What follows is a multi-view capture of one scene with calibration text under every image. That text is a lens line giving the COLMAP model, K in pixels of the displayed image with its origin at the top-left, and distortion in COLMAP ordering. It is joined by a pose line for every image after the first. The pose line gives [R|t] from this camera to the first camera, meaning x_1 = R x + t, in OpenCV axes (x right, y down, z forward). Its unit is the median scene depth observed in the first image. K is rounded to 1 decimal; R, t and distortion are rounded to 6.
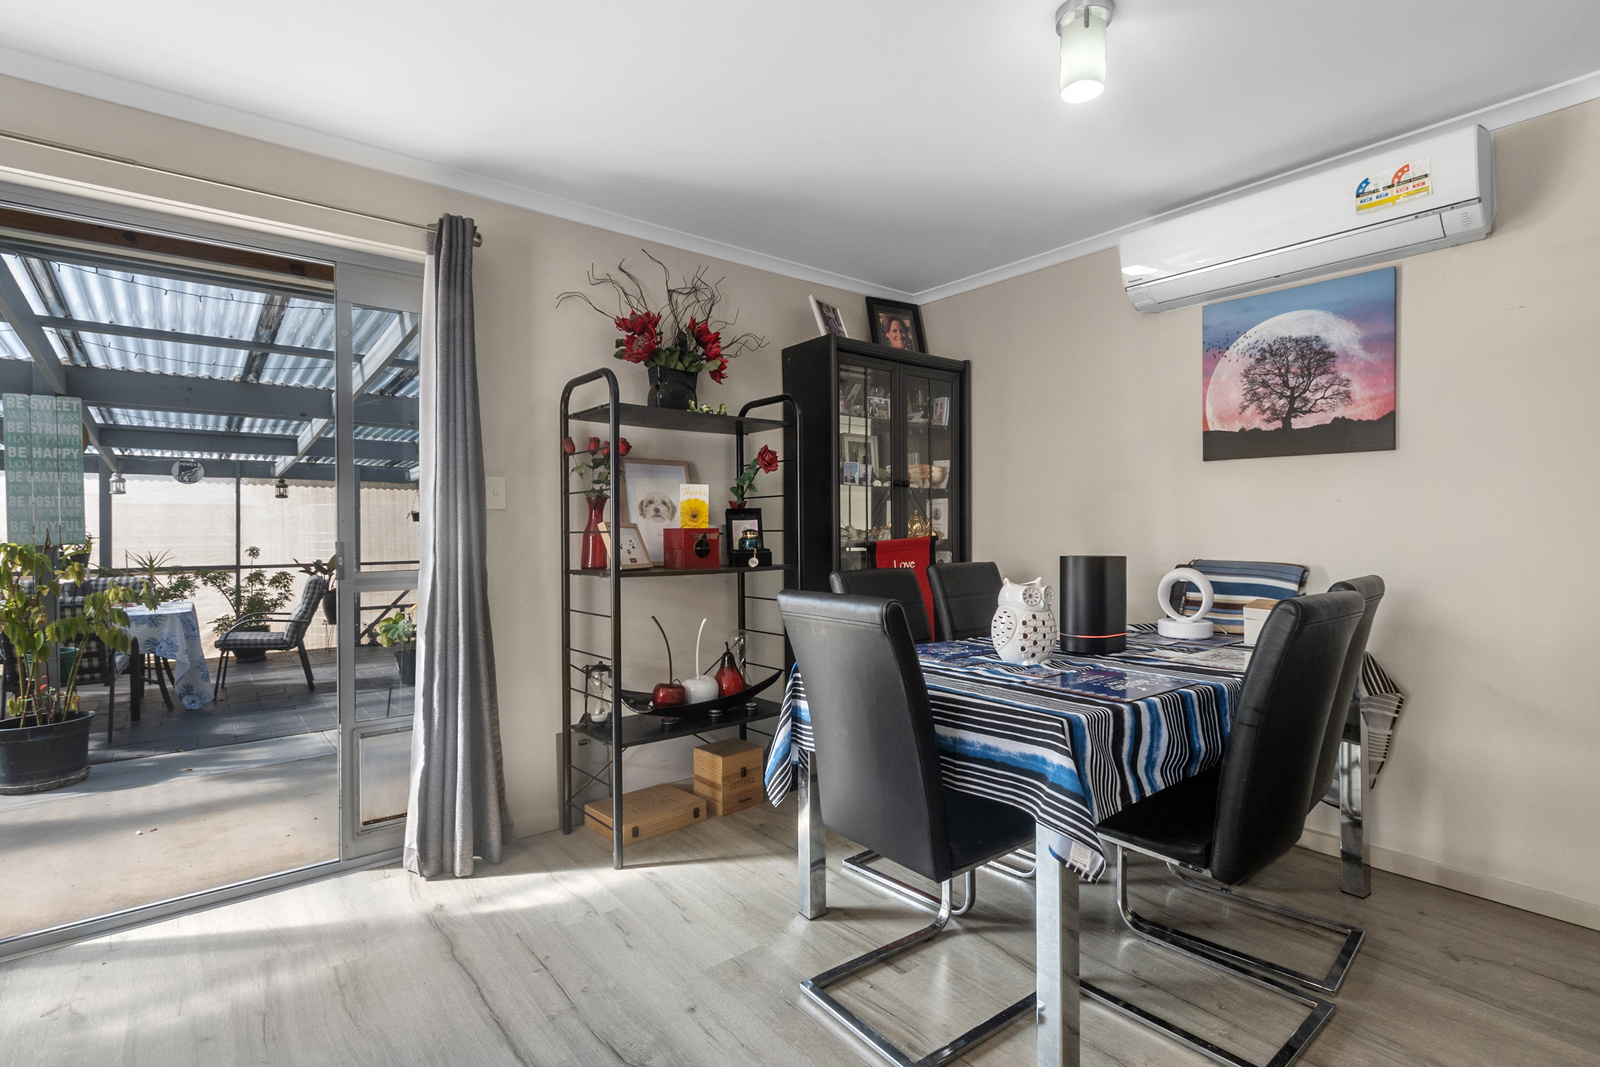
lens RADIAL K [[727.2, 0, 798.1], [0, 727.2, 537.5], [0, 0, 1]] dist [-0.001460, -0.000128]
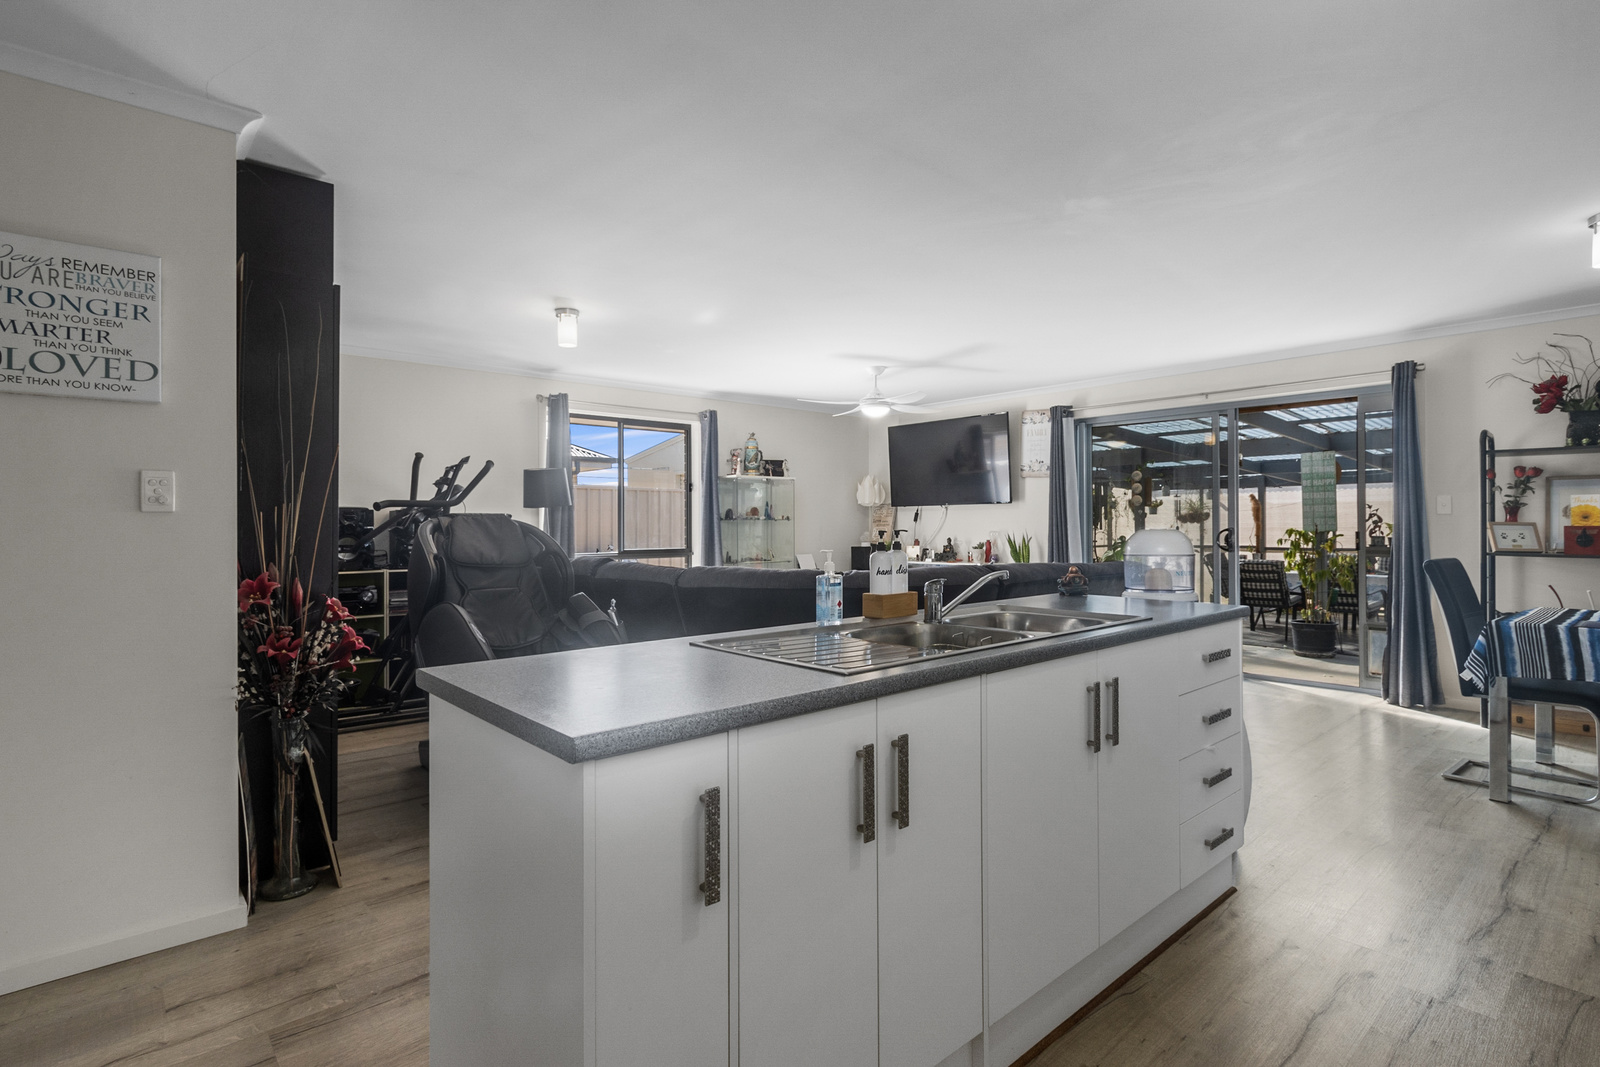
lens RADIAL K [[810.6, 0, 798.7], [0, 810.6, 527.9], [0, 0, 1]] dist [0.006193, 0.001096]
pose [[0.039599, 0.006184, -0.999197, 1.375748], [0.006888, 0.999955, 0.006462, -0.029075], [0.999192, -0.007138, 0.039555, -0.584828]]
